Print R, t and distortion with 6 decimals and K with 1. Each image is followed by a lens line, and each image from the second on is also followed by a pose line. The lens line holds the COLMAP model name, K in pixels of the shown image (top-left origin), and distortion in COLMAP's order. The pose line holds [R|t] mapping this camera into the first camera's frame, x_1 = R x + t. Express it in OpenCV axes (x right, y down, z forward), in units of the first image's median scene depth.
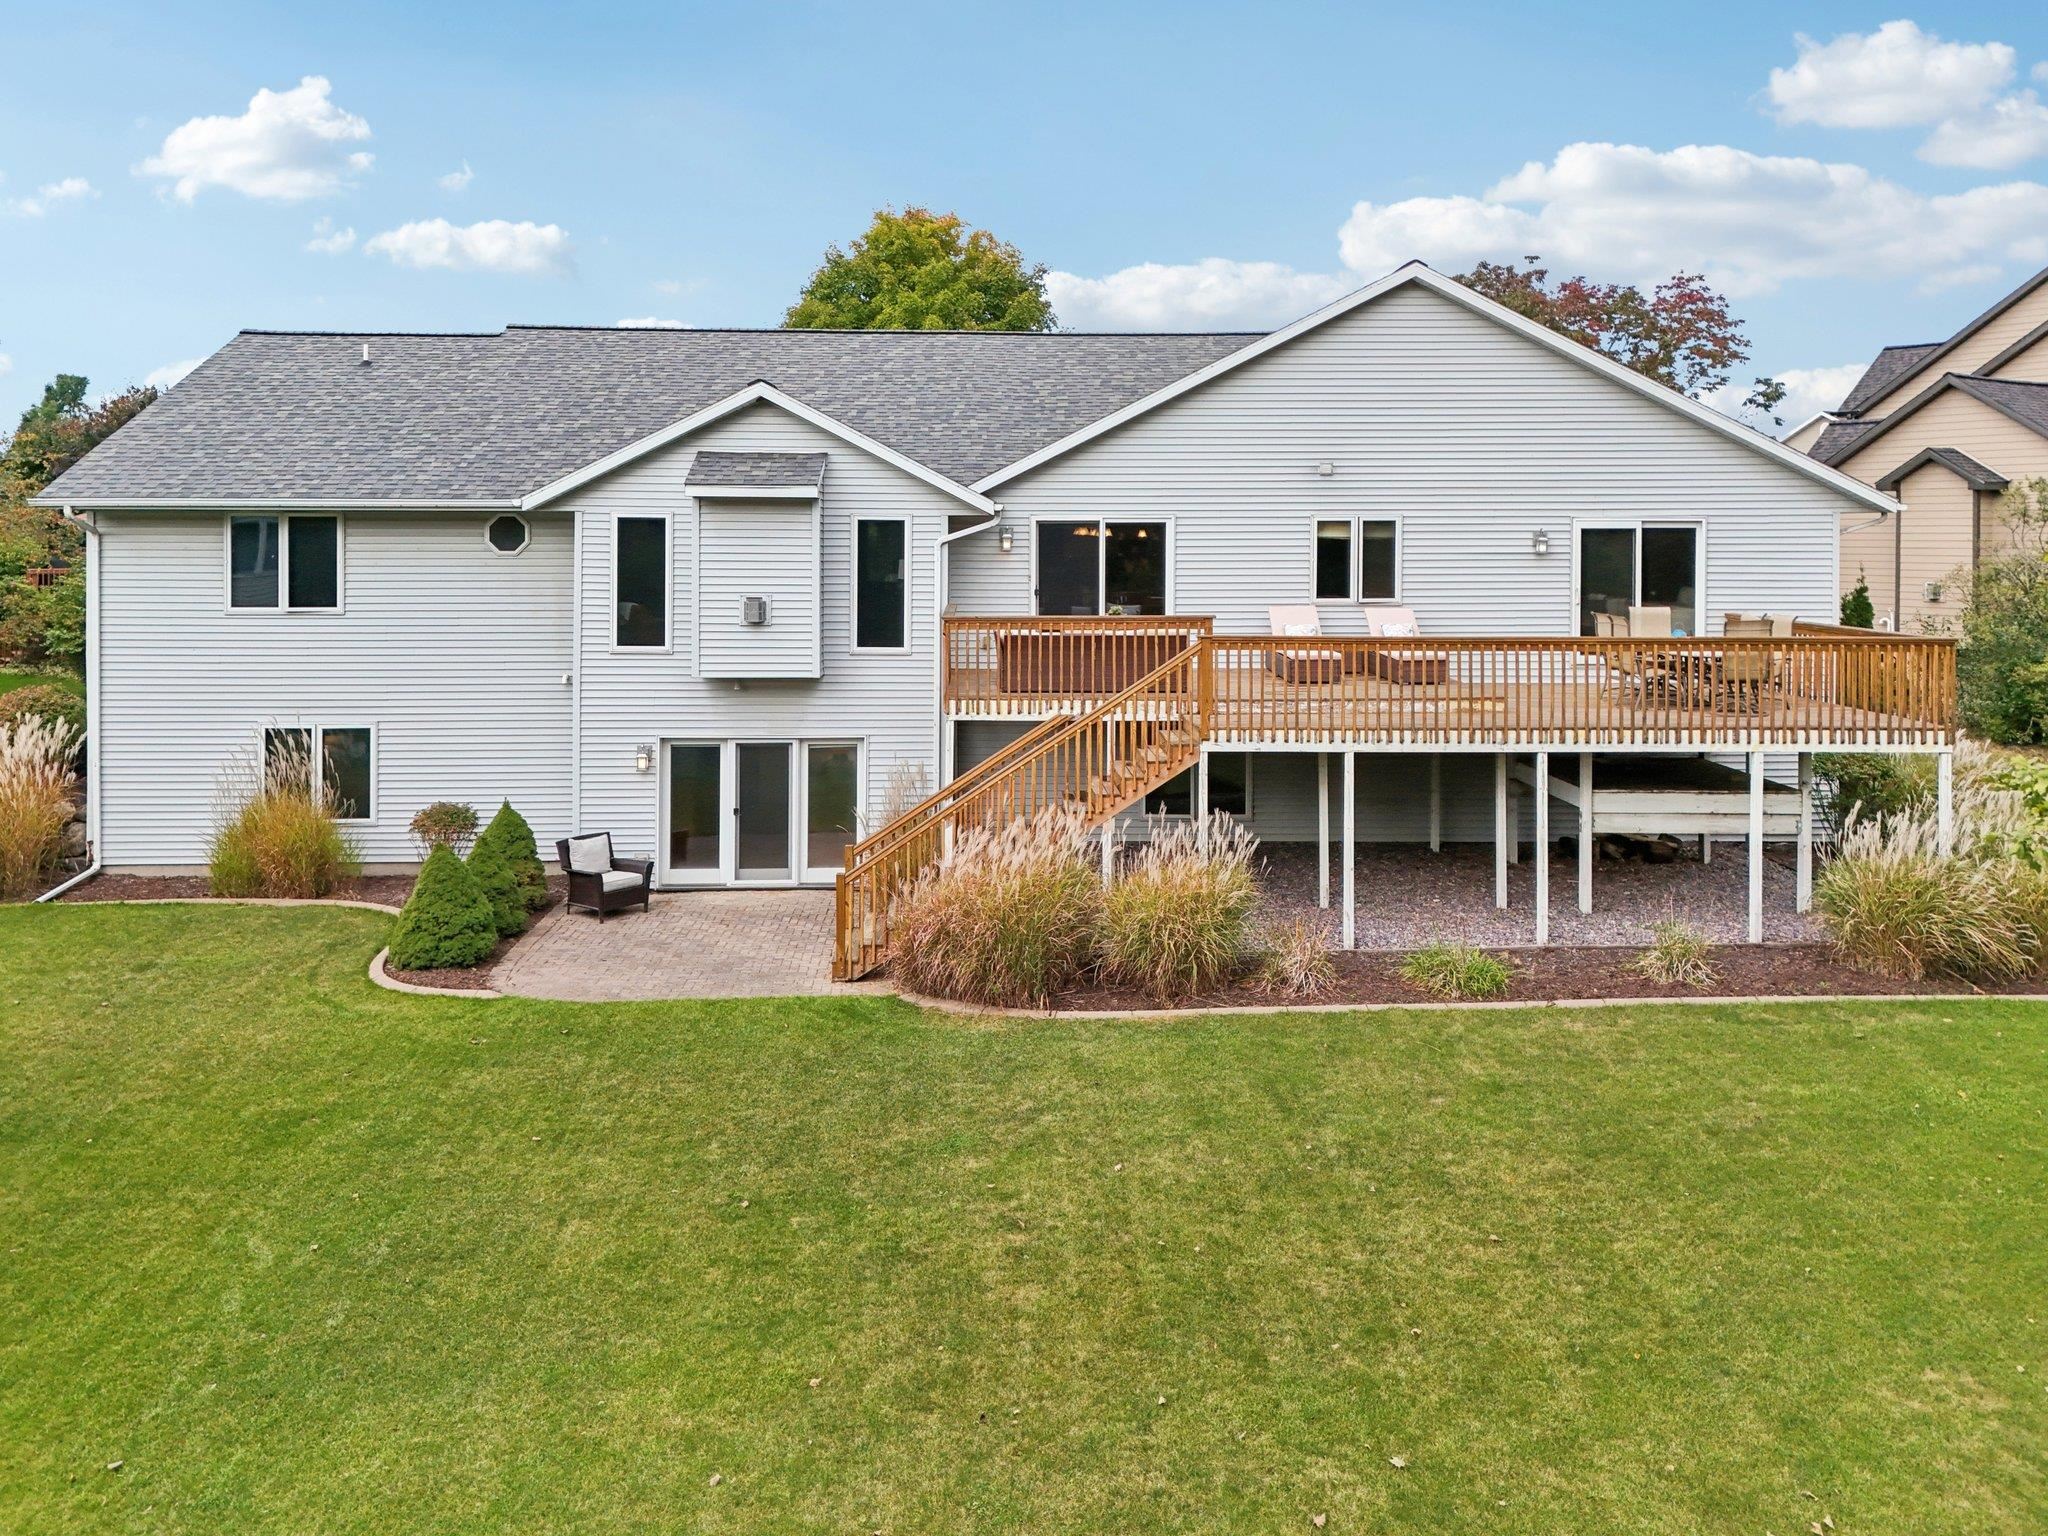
lens RADIAL K [[1562.2, 0, 1025.6], [0, 1562.2, 548.0], [0, 0, 1]] dist [0.009279, -0.000204]
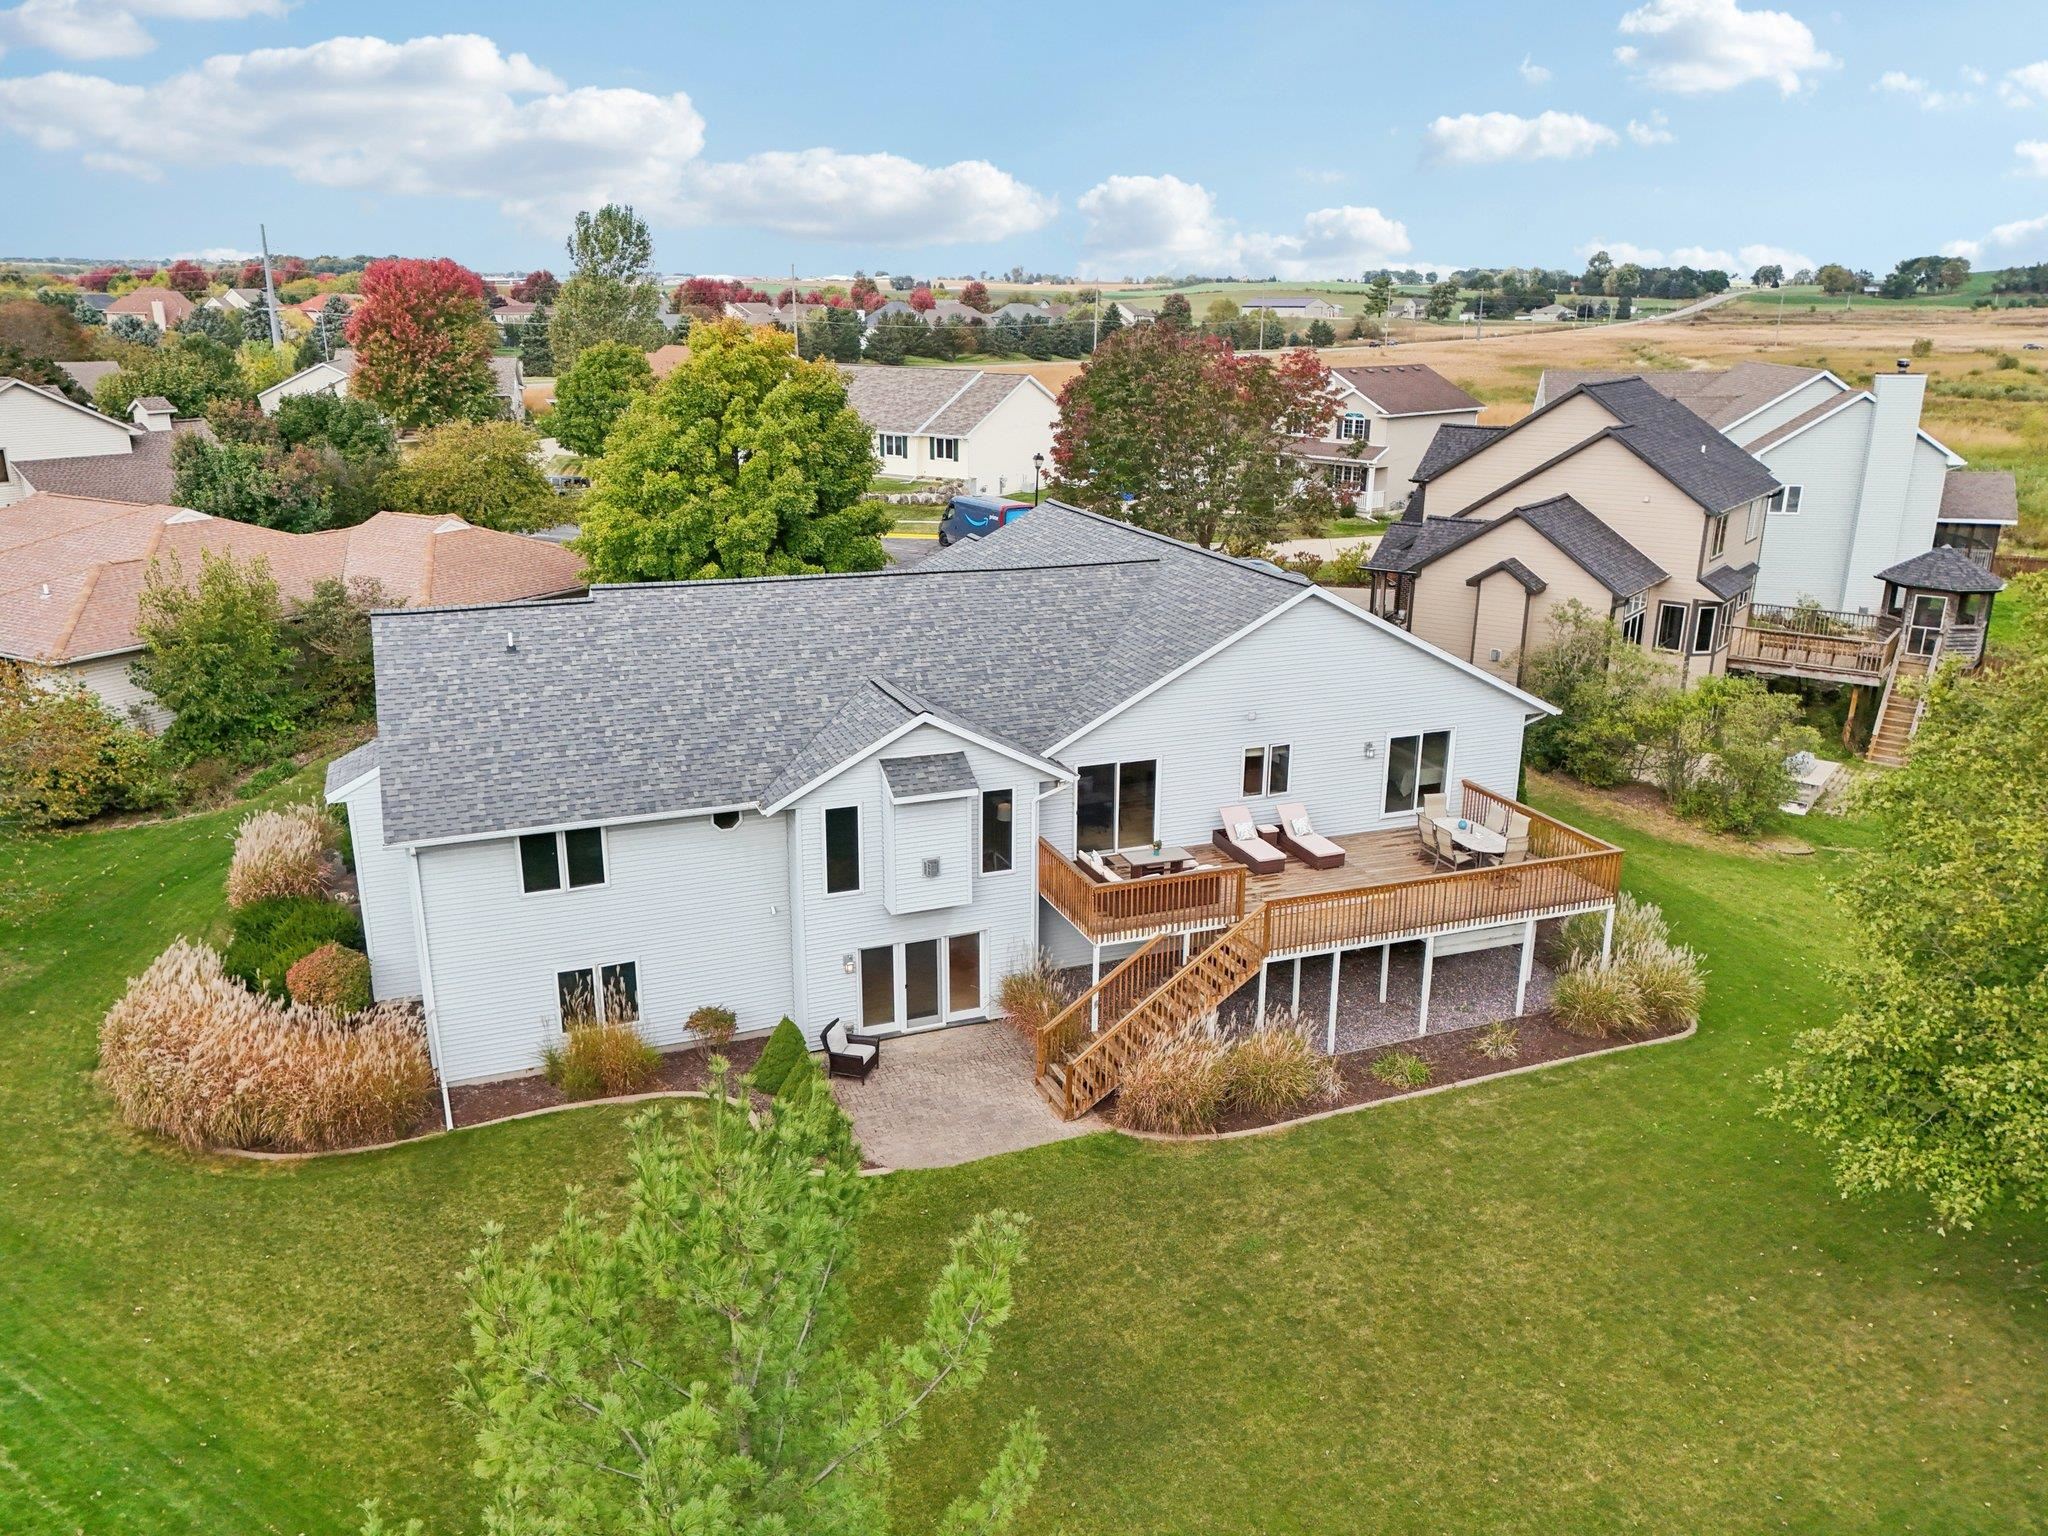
lens RADIAL K [[1456.1, 0, 1024.0], [0, 1456.1, 768.0], [0, 0, 1]] dist [0.002121, 0.002452]
pose [[0.942008, -0.091460, 0.322888, -0.508484], [-0.003438, 0.959466, 0.281803, -0.423219], [-0.335573, -0.266570, 0.903510, -0.239529]]
